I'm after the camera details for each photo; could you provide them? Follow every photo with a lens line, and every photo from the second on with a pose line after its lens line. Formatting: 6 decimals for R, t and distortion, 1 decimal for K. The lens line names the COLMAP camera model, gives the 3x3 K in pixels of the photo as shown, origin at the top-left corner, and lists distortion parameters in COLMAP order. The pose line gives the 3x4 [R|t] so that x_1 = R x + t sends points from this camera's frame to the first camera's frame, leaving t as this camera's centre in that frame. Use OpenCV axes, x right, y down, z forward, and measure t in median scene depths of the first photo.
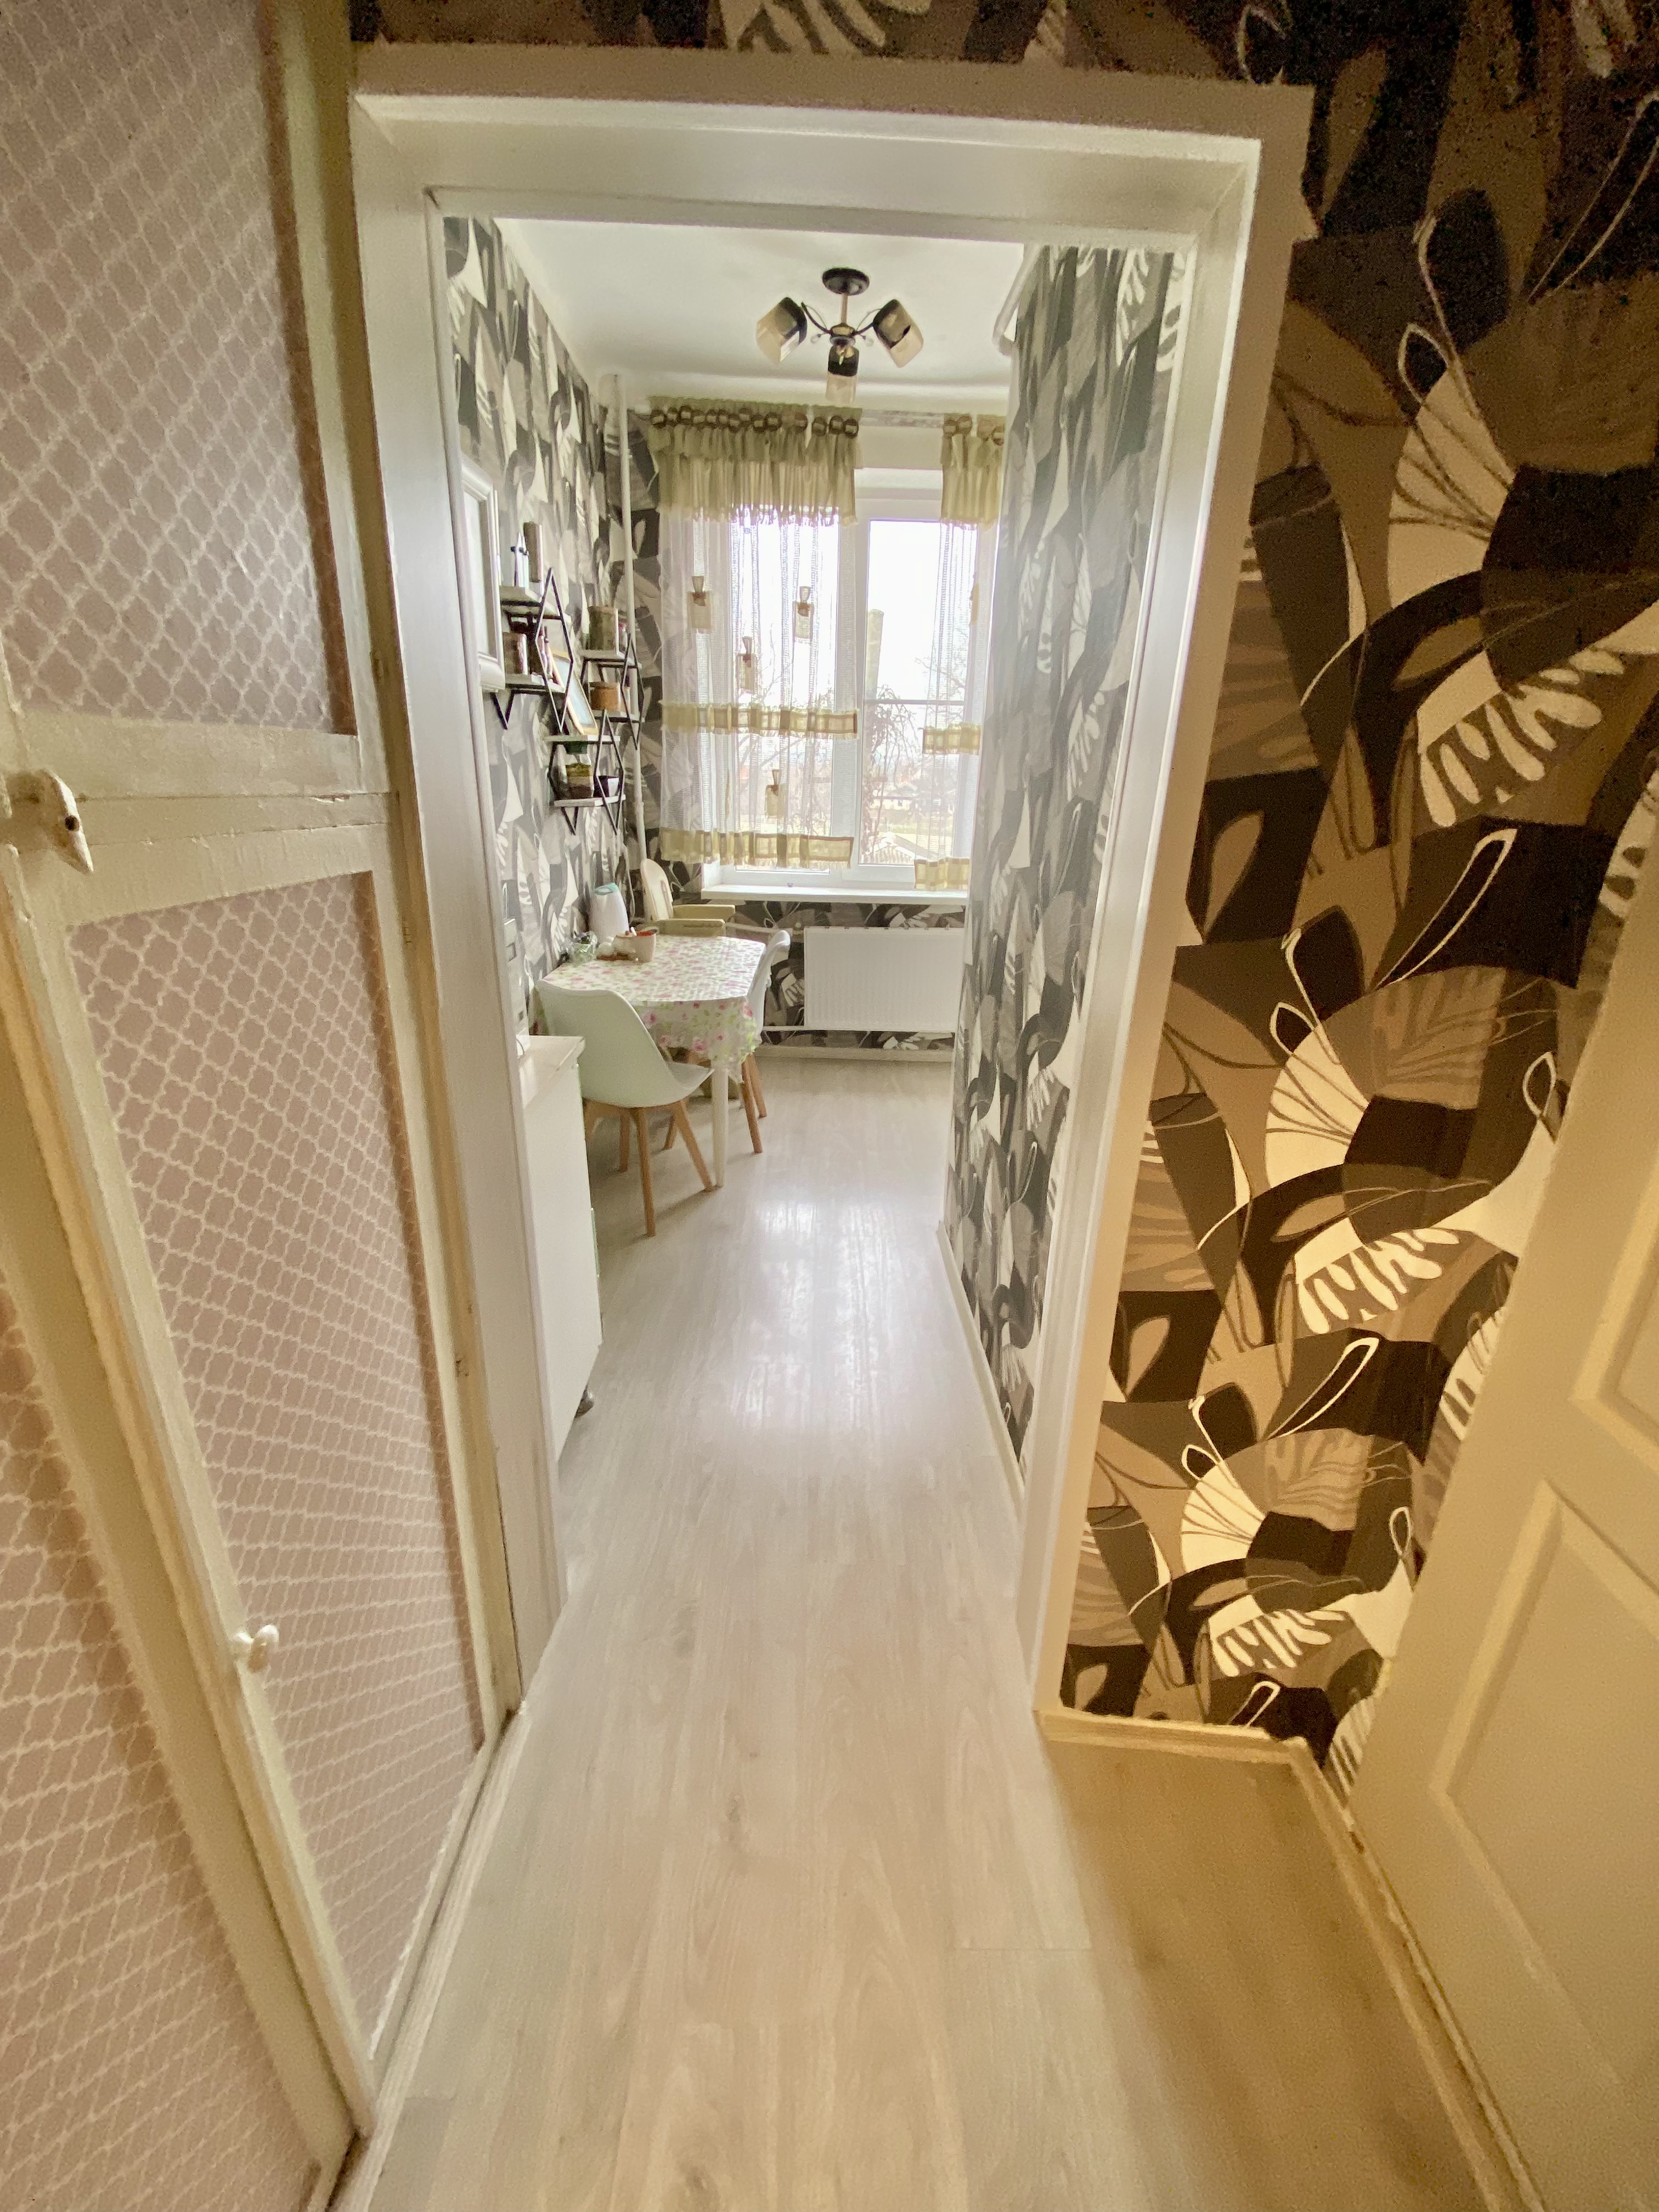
lens RADIAL K [[893.4, 0, 827.8], [0, 893.4, 1106.0], [0, 0, 1]] dist [0.020565, -0.019565]
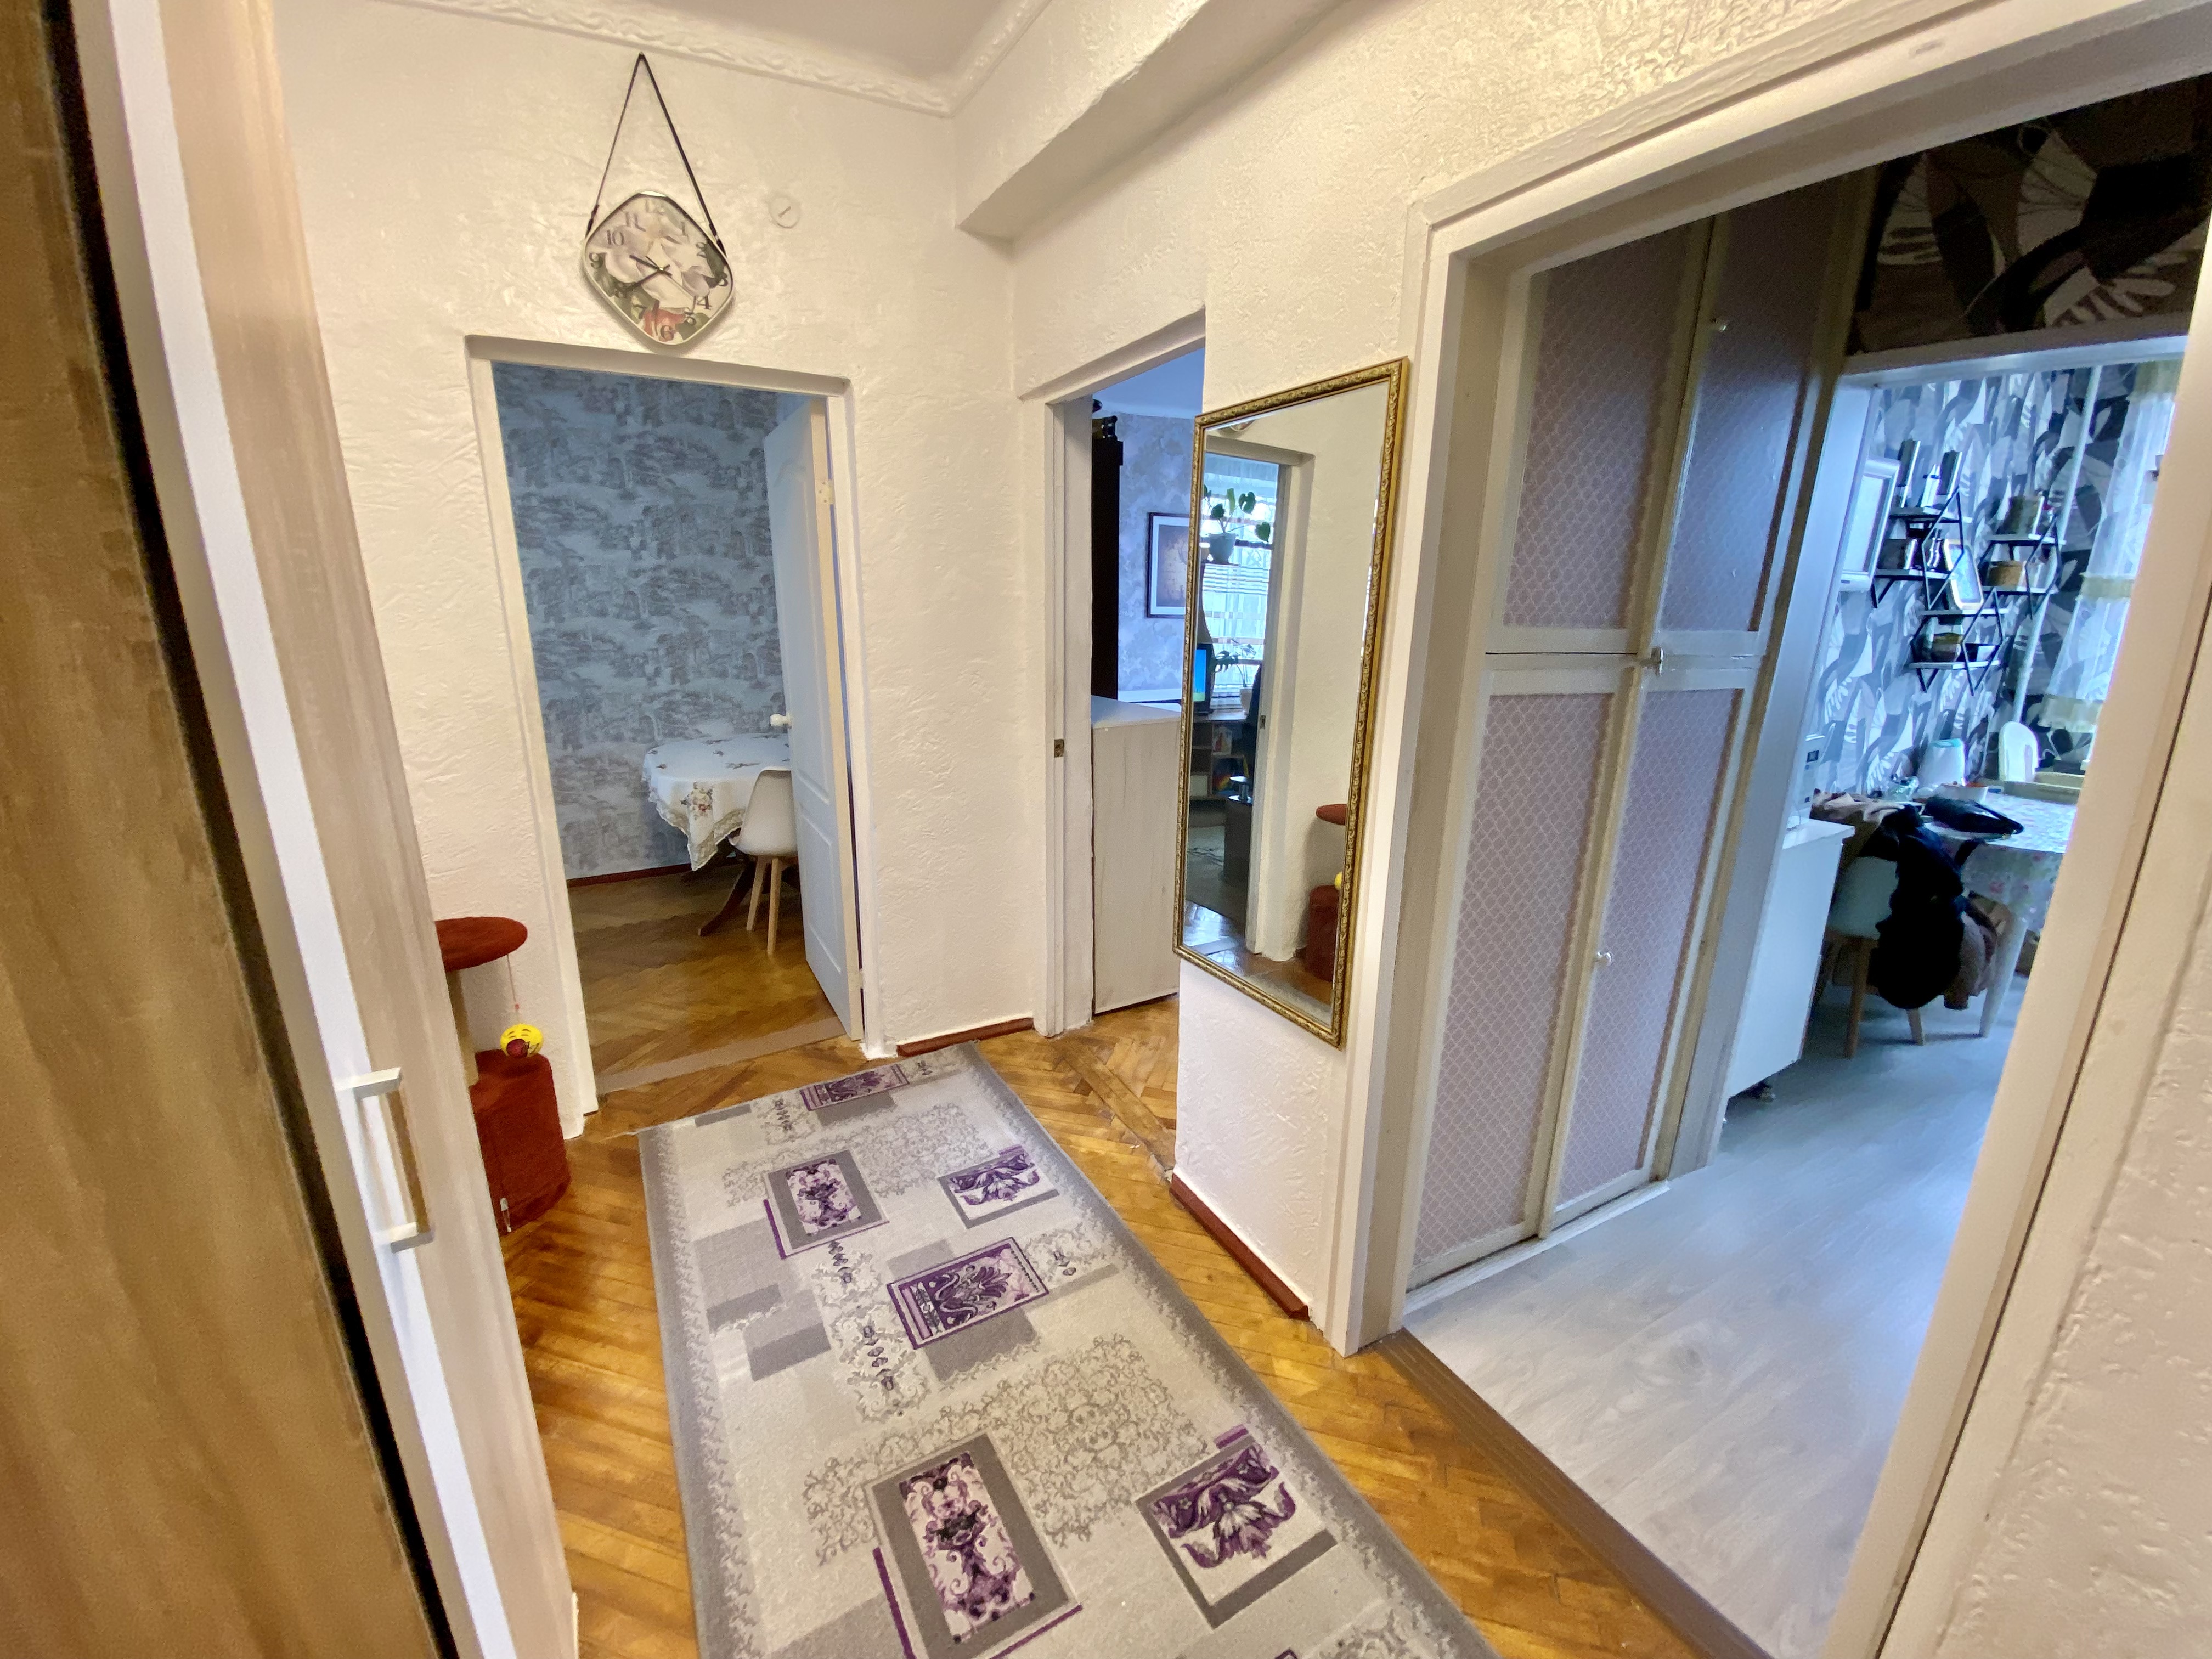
lens RADIAL K [[893.4, 0, 1109.5], [0, 893.4, 834.6], [0, 0, 1]] dist [0.020565, -0.019565]
pose [[0.502855, 0.200748, -0.840736, 0.166056], [-0.306411, 0.950892, 0.043781, 0.119084], [0.808238, 0.235595, 0.539672, -0.356277]]
